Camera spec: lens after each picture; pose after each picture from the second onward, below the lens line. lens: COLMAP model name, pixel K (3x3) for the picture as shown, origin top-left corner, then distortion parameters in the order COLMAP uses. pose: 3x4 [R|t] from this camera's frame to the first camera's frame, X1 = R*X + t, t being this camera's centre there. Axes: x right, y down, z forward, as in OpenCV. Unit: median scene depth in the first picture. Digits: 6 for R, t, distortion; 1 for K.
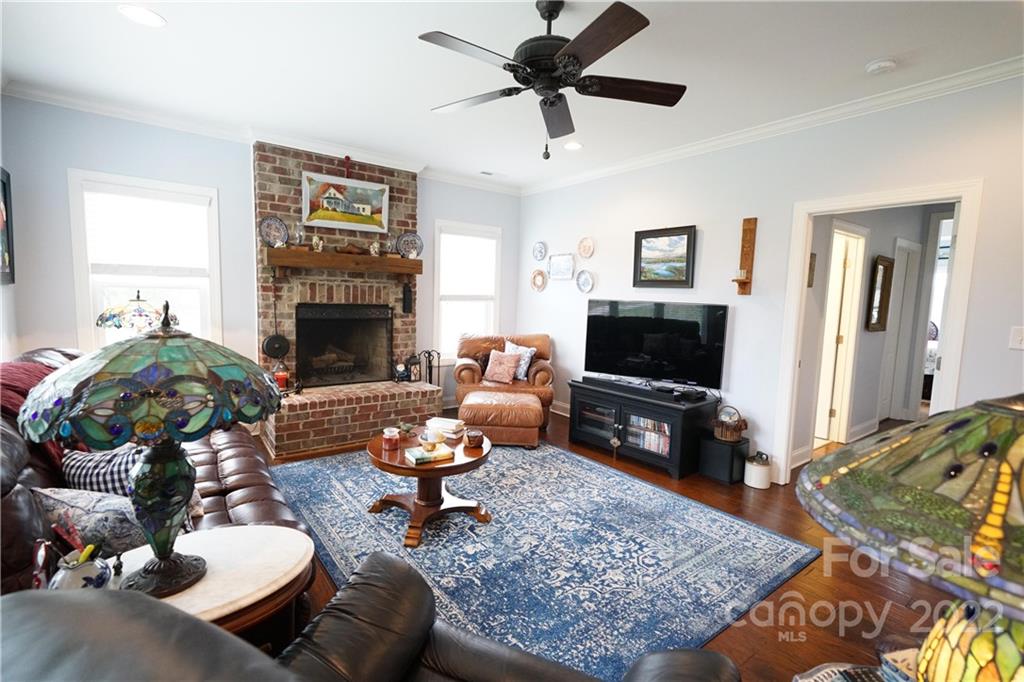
lens RADIAL K [[469.1, 0, 509.5], [0, 469.1, 341.8], [0, 0, 1]] dist [0.004760, 0.000413]
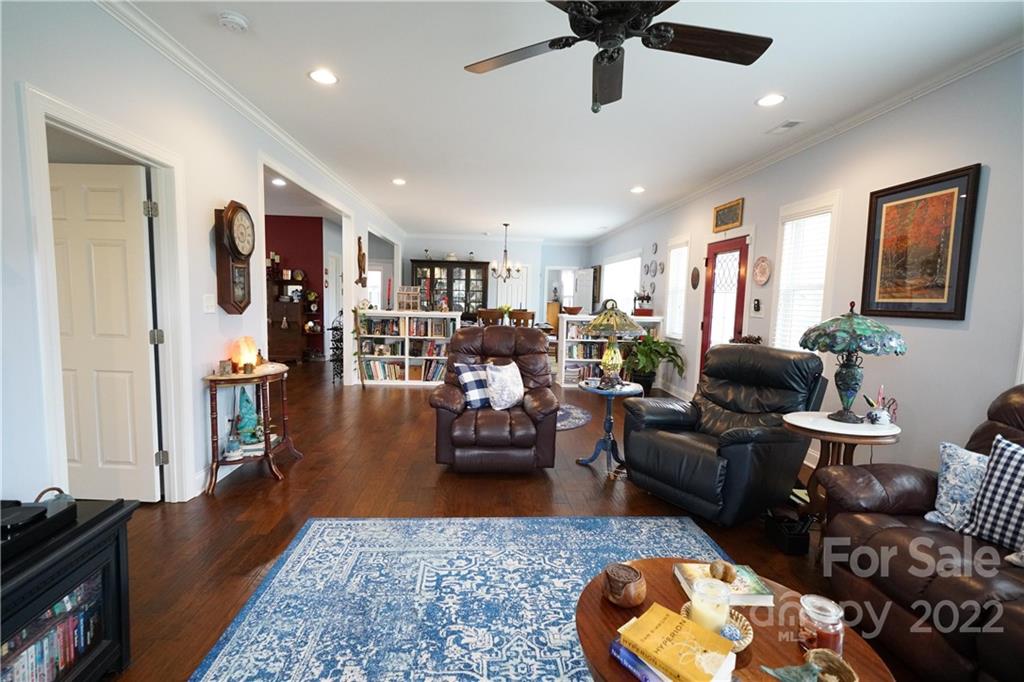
lens RADIAL K [[469.1, 0, 509.5], [0, 469.1, 341.8], [0, 0, 1]] dist [0.004760, 0.000413]
pose [[-0.833143, -0.104321, 0.543130, -0.140719], [0.003020, 0.981176, 0.193092, -0.084804], [-0.553049, 0.162514, -0.817145, 0.930678]]
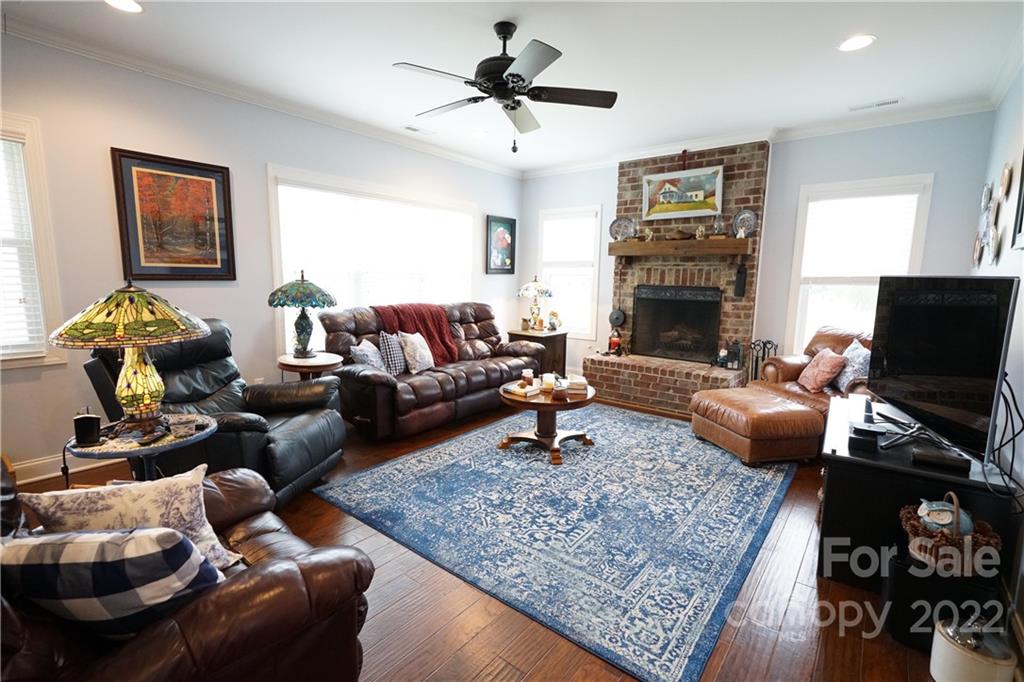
lens RADIAL K [[469.1, 0, 509.5], [0, 469.1, 341.8], [0, 0, 1]] dist [0.004760, 0.000413]
pose [[0.245297, 0.109926, -0.963196, 0.667963], [-0.103004, 0.990882, 0.086854, -0.006978], [0.963960, 0.077908, 0.254383, 0.373463]]
